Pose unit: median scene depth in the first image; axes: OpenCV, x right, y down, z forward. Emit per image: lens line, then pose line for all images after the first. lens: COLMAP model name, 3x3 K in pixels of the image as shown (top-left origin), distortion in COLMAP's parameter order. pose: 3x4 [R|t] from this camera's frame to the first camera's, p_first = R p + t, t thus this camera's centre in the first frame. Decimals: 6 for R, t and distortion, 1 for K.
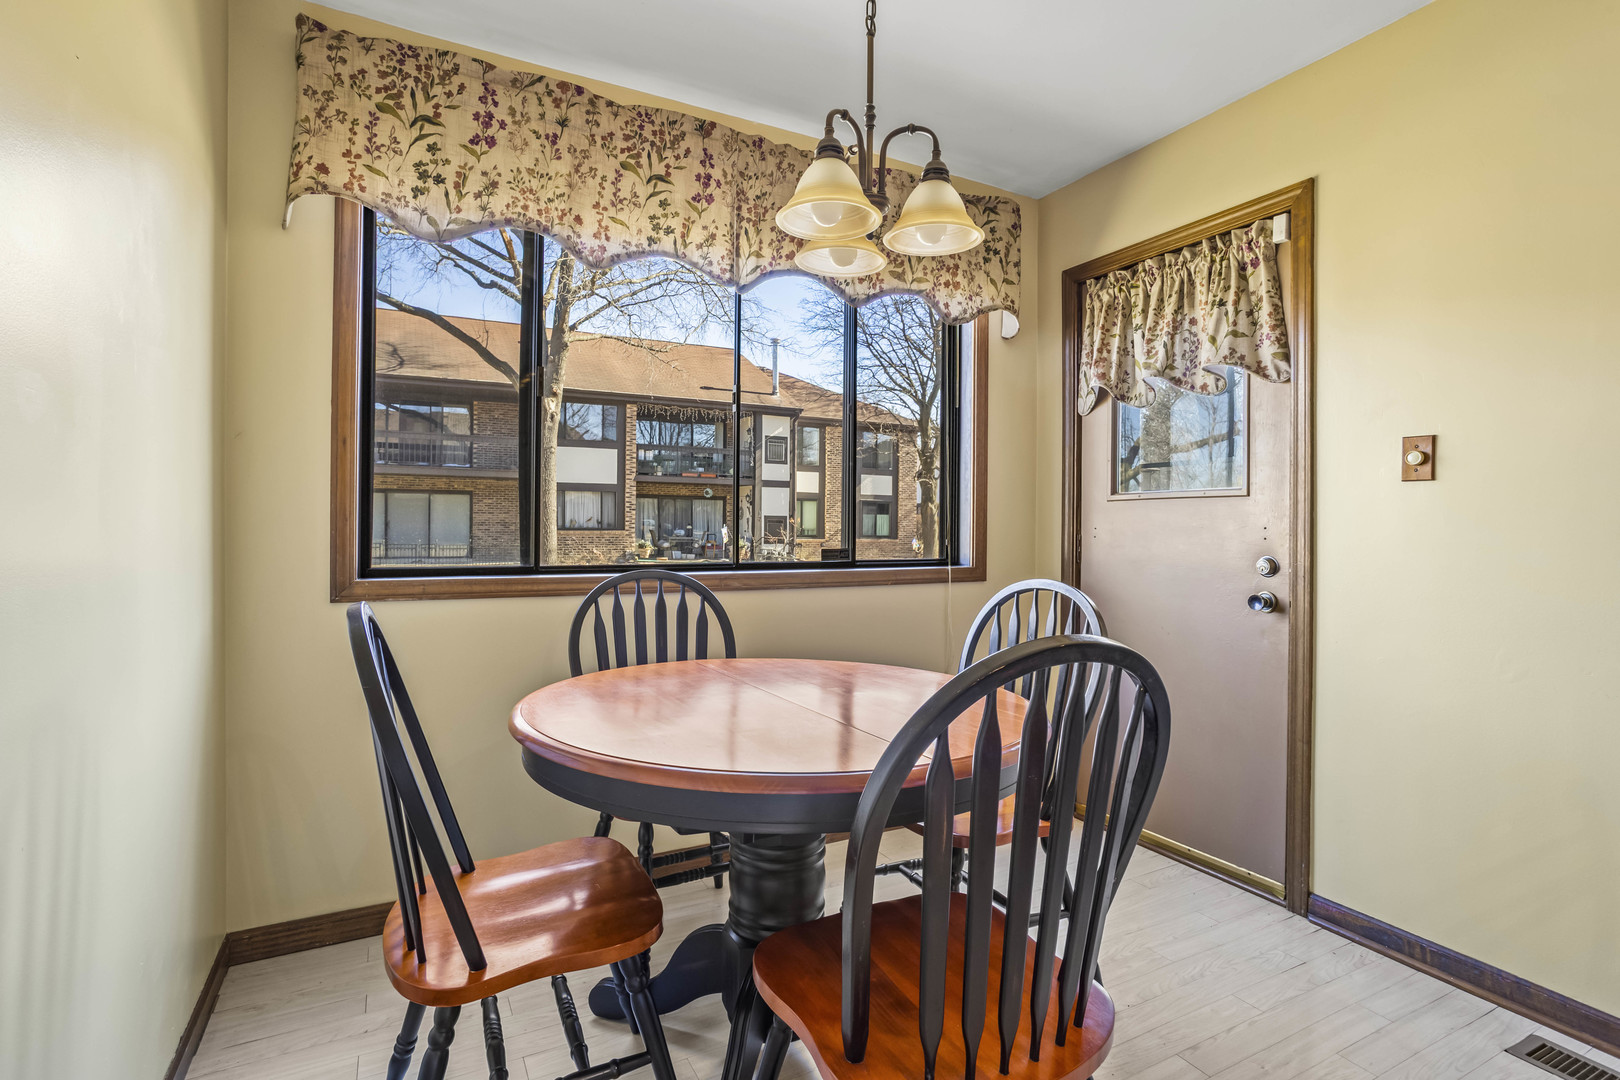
lens RADIAL K [[785.9, 0, 803.4], [0, 785.9, 521.0], [0, 0, 1]] dist [-0.063206, 0.043363]
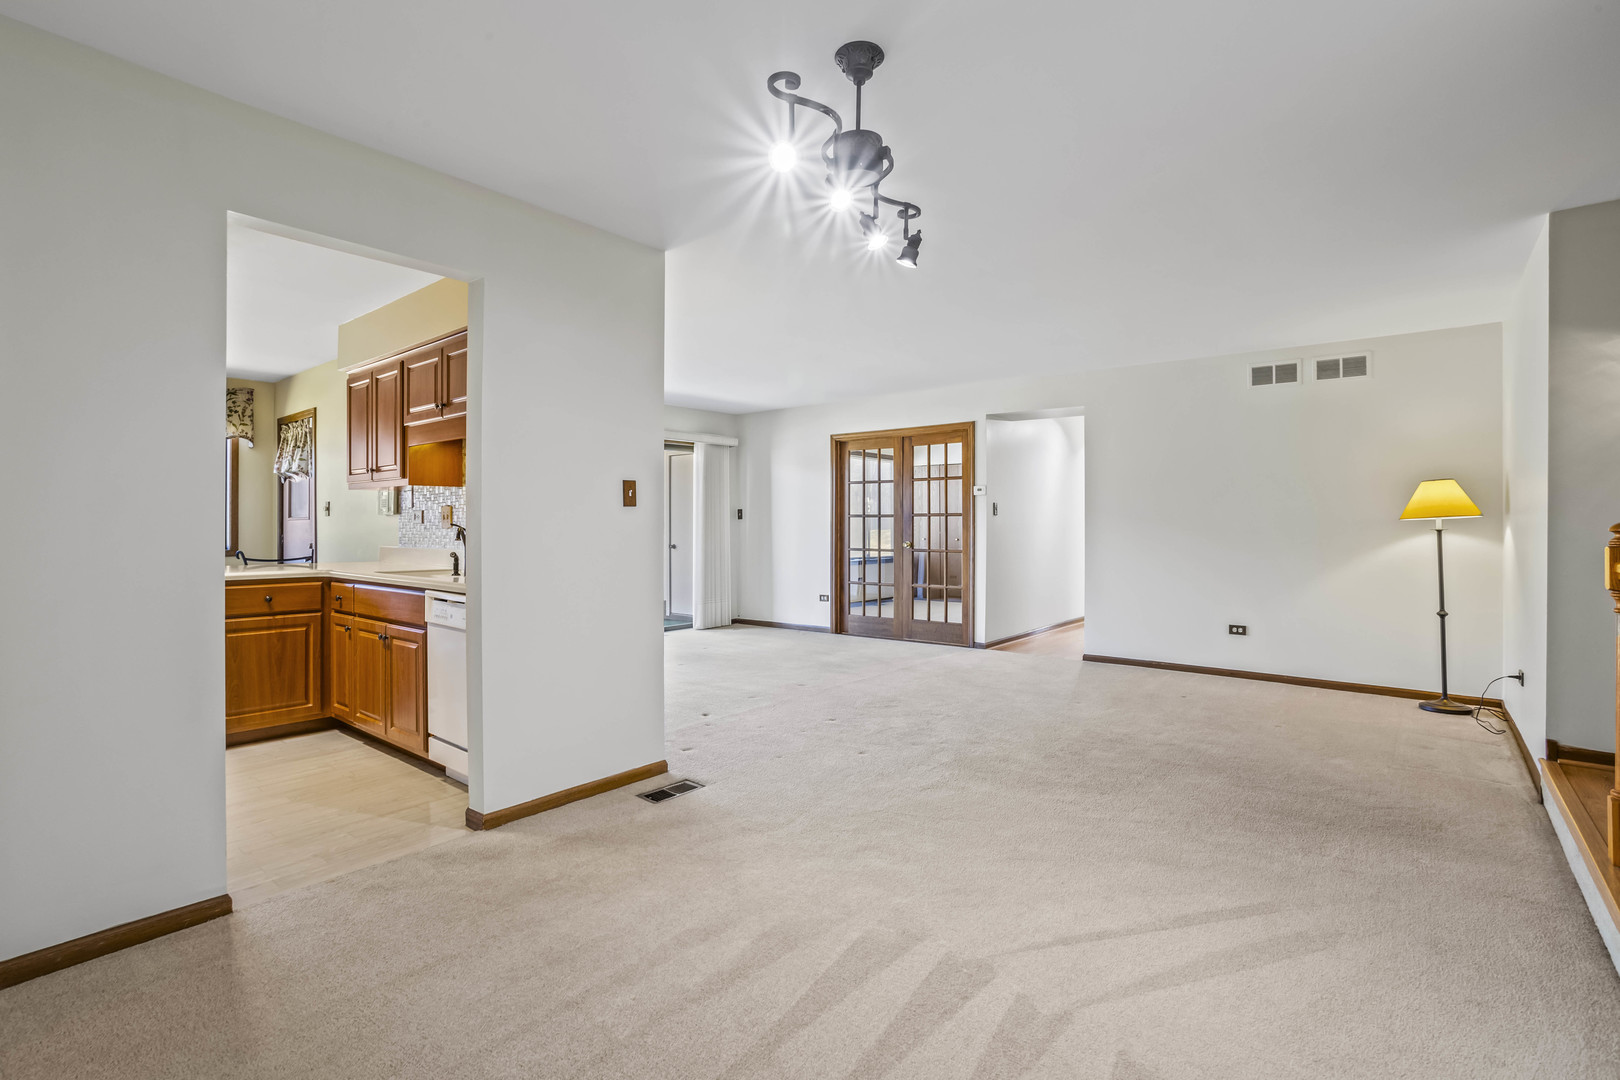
lens RADIAL K [[785.9, 0, 803.4], [0, 785.9, 521.0], [0, 0, 1]] dist [-0.063206, 0.043363]
pose [[0.923751, -0.006094, 0.382946, 1.161378], [0.005725, 0.999981, 0.002102, -0.024559], [-0.382952, 0.000251, 0.923768, -2.176756]]
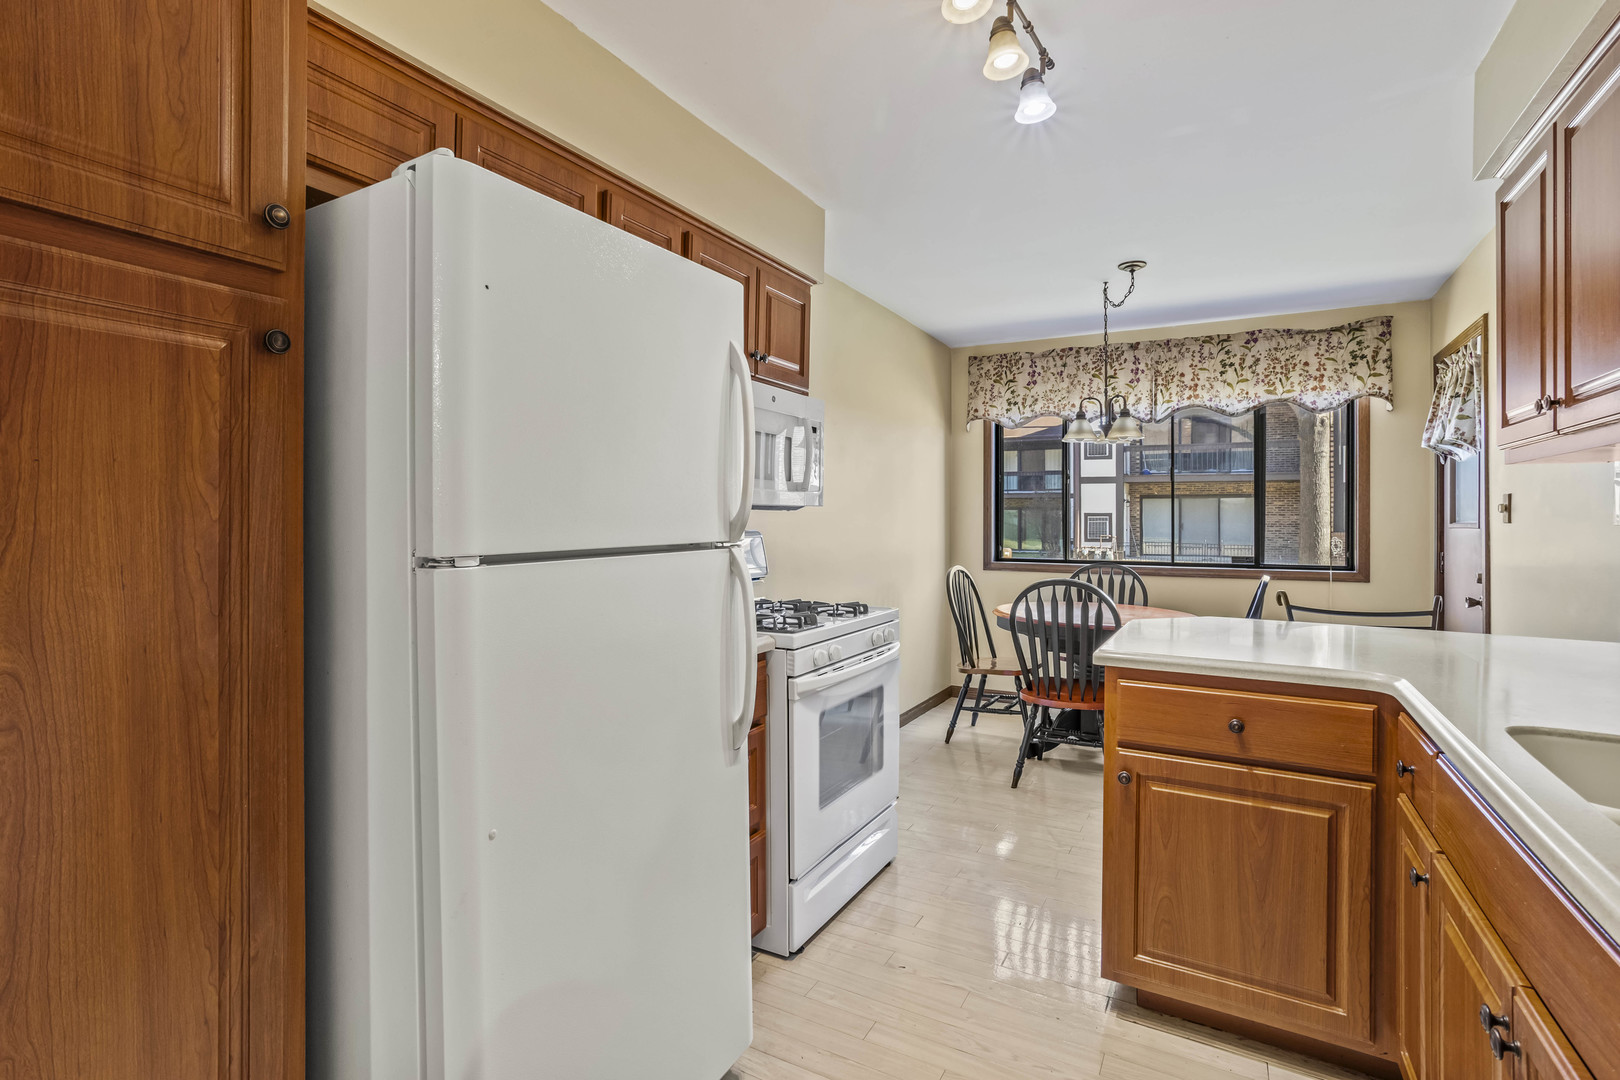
lens RADIAL K [[785.9, 0, 803.4], [0, 785.9, 521.0], [0, 0, 1]] dist [-0.063206, 0.043363]
pose [[0.546279, -0.004764, -0.837590, 1.109484], [0.006934, 0.999975, -0.001165, -0.054991], [0.837575, -0.005171, 0.546298, -0.841037]]
